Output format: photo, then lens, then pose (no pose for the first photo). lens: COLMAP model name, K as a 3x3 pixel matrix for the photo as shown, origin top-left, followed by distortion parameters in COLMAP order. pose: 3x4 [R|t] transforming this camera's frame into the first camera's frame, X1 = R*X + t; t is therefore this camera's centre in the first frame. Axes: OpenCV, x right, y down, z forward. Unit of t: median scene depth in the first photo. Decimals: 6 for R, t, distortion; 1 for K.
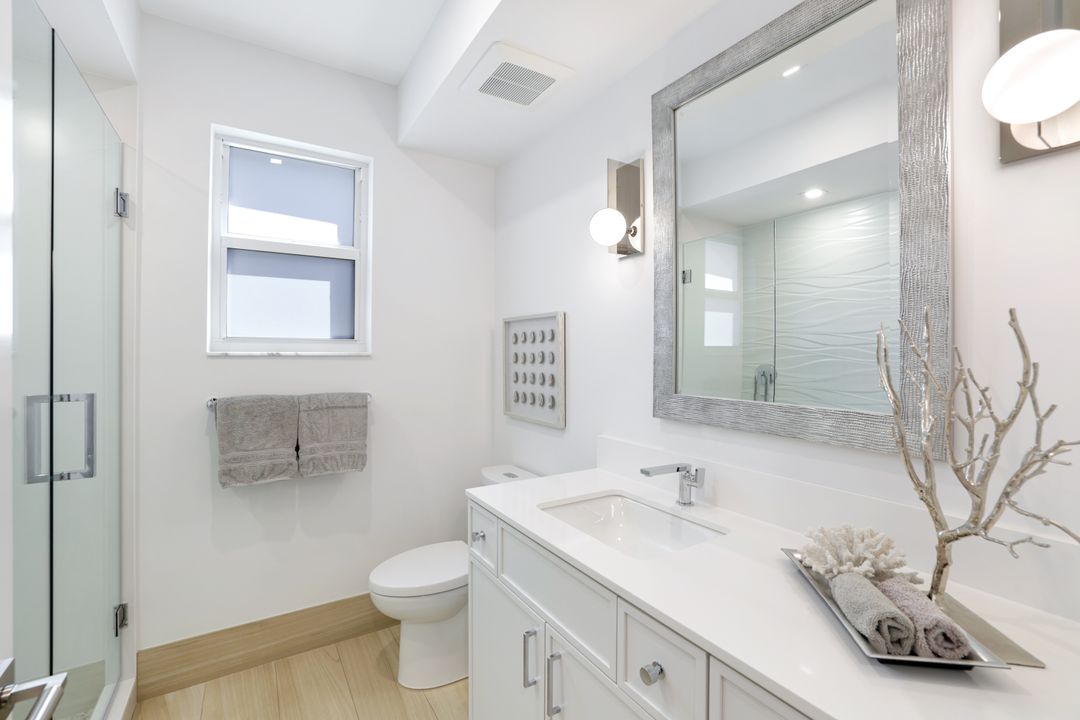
lens RADIAL K [[455.8, 0, 537.0], [0, 455.8, 351.7], [0, 0, 1]] dist [-0.049159, 0.016390]
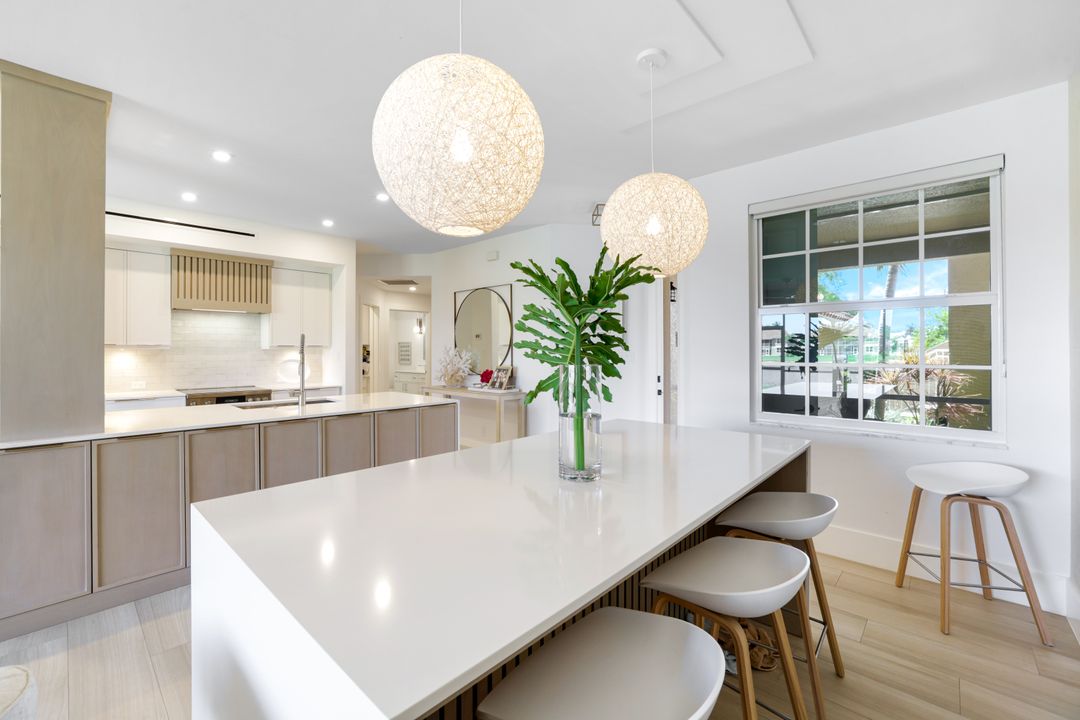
lens RADIAL K [[455.8, 0, 537.0], [0, 455.8, 351.7], [0, 0, 1]] dist [-0.049159, 0.016390]
pose [[0.969140, -0.003286, 0.246490, 0.212882], [0.000477, 0.999934, 0.011453, -0.042182], [-0.246511, -0.010982, 0.969078, -5.210479]]
